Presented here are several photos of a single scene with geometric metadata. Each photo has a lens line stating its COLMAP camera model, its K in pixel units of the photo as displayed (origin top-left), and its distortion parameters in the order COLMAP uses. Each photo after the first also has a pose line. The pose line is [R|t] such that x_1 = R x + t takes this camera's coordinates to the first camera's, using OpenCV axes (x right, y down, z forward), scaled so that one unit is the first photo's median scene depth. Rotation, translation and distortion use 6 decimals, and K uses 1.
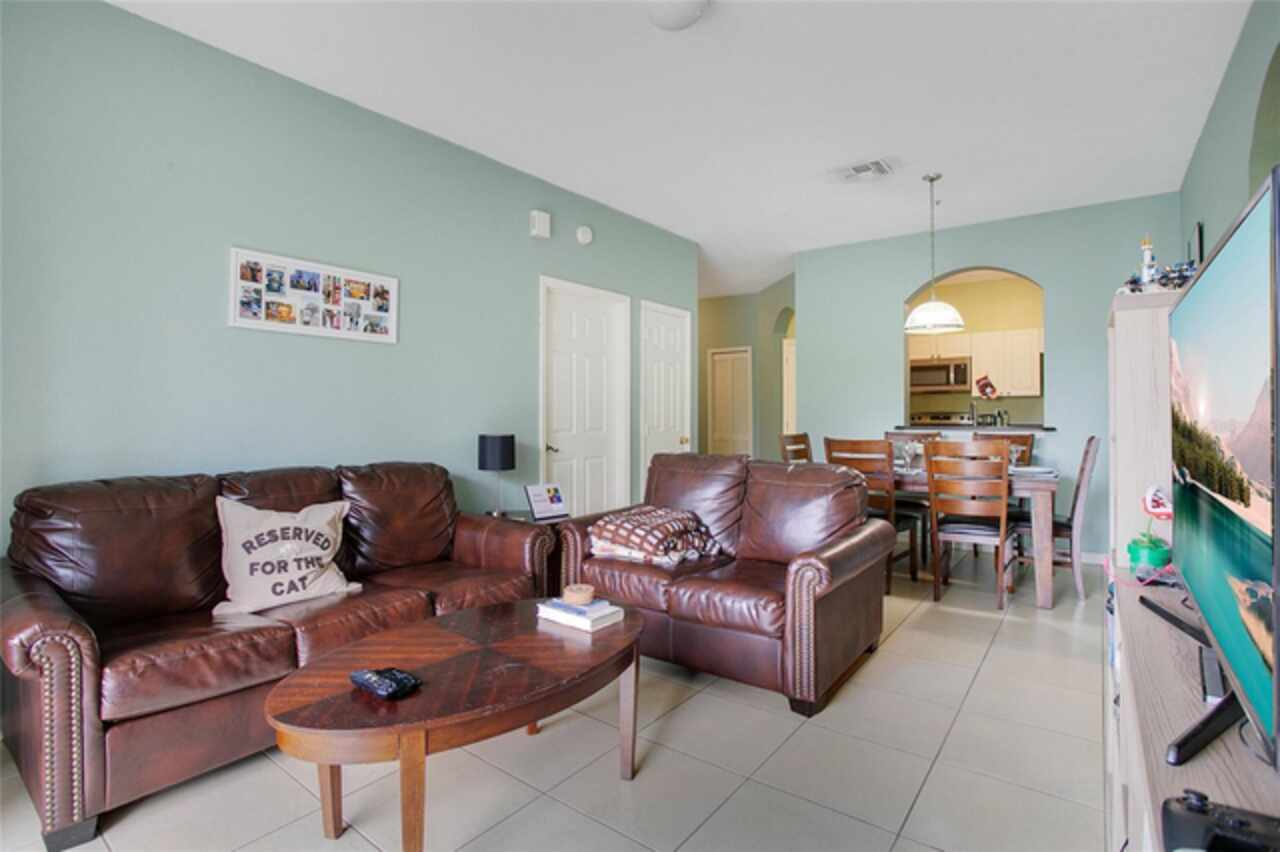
lens RADIAL K [[623.7, 0, 643.4], [0, 623.7, 420.8], [0, 0, 1]] dist [0.001768, 0.000275]
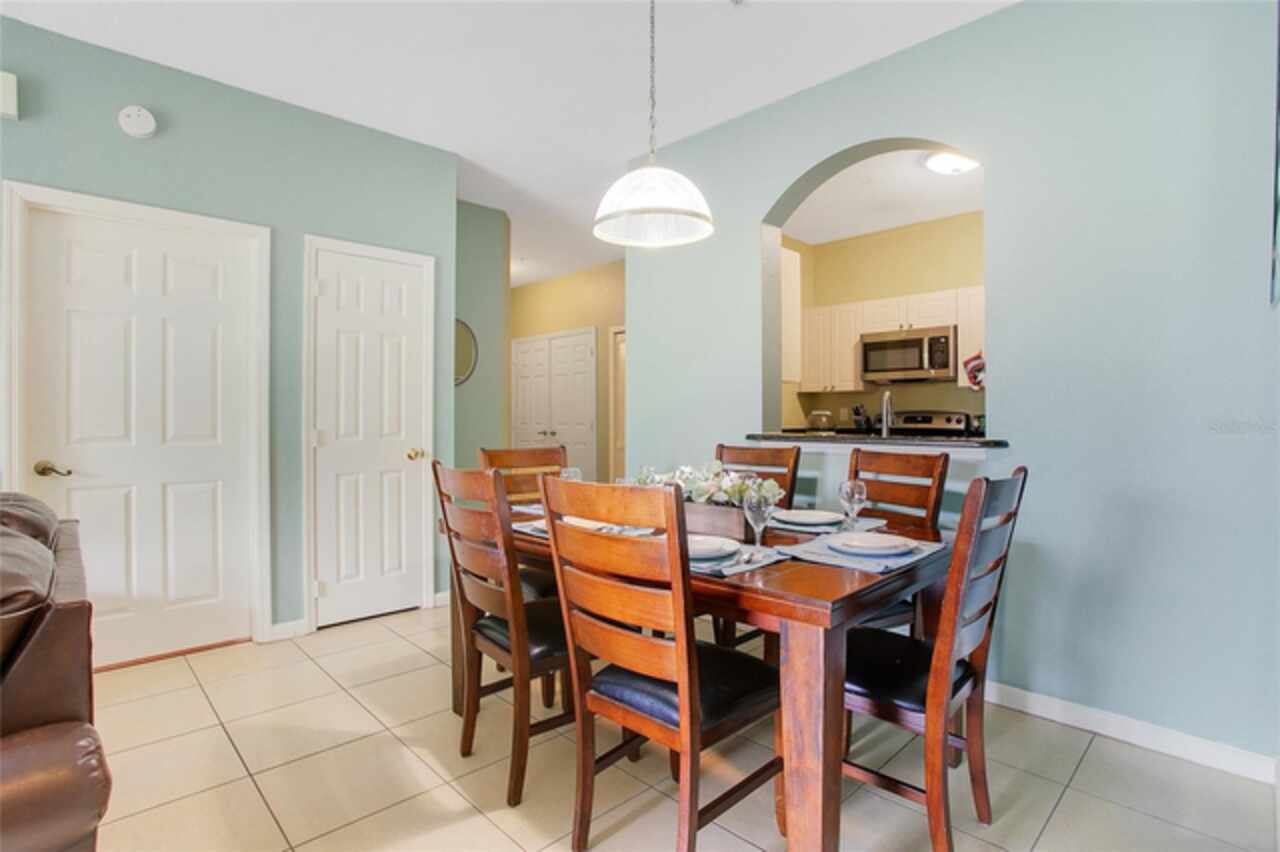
lens RADIAL K [[623.7, 0, 636.8], [0, 623.7, 420.8], [0, 0, 1]] dist [0.001768, 0.000275]
pose [[0.983208, 0.004684, -0.182426, 0.319385], [-0.004358, 0.999988, 0.002184, -0.003989], [0.182434, -0.001352, 0.983217, 0.307725]]
